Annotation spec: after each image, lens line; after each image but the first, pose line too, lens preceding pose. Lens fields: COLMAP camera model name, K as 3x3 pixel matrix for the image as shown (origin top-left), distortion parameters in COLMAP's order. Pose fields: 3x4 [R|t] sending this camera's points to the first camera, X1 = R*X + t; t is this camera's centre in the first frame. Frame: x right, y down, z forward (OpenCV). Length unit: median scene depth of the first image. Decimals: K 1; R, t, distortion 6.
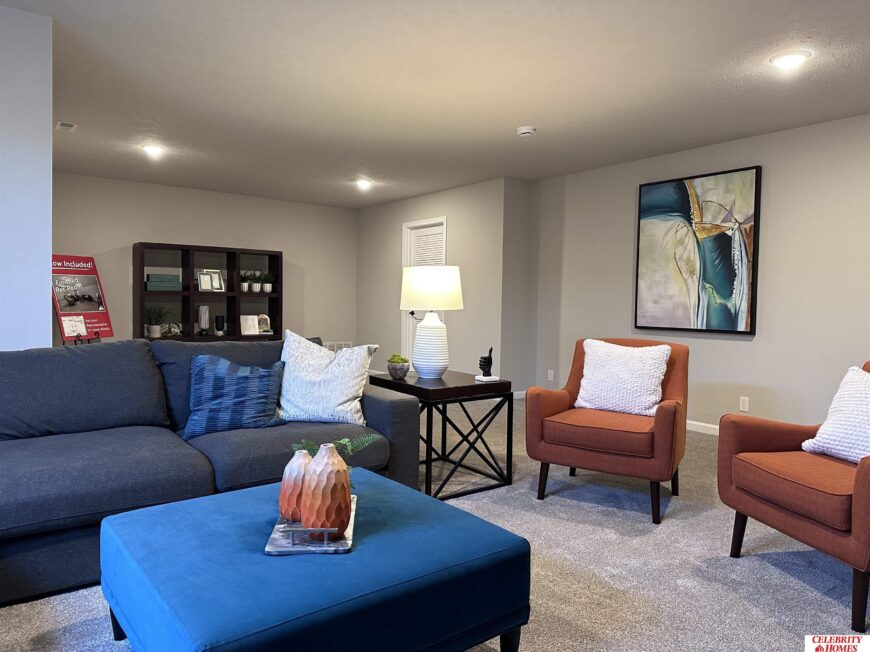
lens RADIAL K [[605.0, 0, 431.6], [0, 605.0, 327.2], [0, 0, 1]] dist [0.060507, -0.068790]
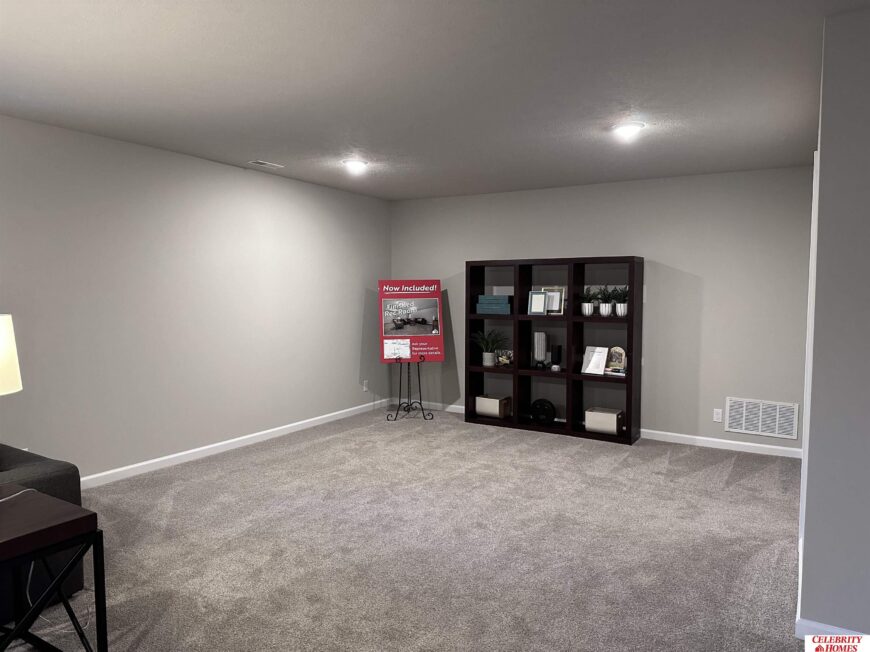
lens RADIAL K [[605.0, 0, 431.6], [0, 605.0, 327.2], [0, 0, 1]] dist [0.060507, -0.068790]
pose [[0.351941, 0.038932, -0.935212, 0.358692], [-0.043192, 0.998746, 0.025322, -0.061424], [0.935025, 0.031482, 0.353181, 0.640944]]
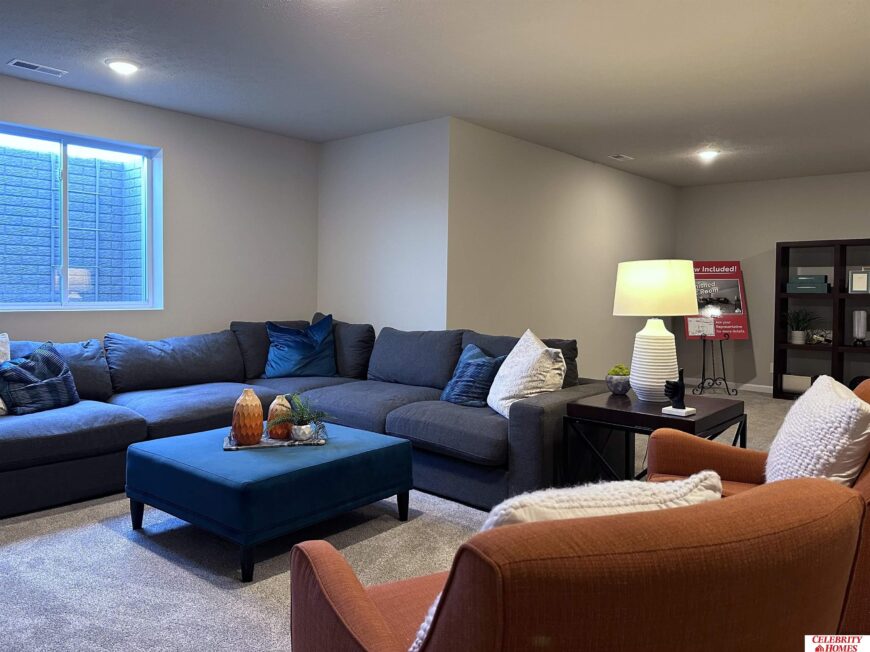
lens RADIAL K [[642.4, 0, 450.7], [0, 642.4, 304.2], [0, 0, 1]] dist [0.116023, -0.185357]
pose [[0.197133, 0.007934, -0.980345, 0.422591], [-0.051687, 0.998661, -0.002311, -0.014552], [0.979013, 0.051127, 0.197279, 0.311970]]
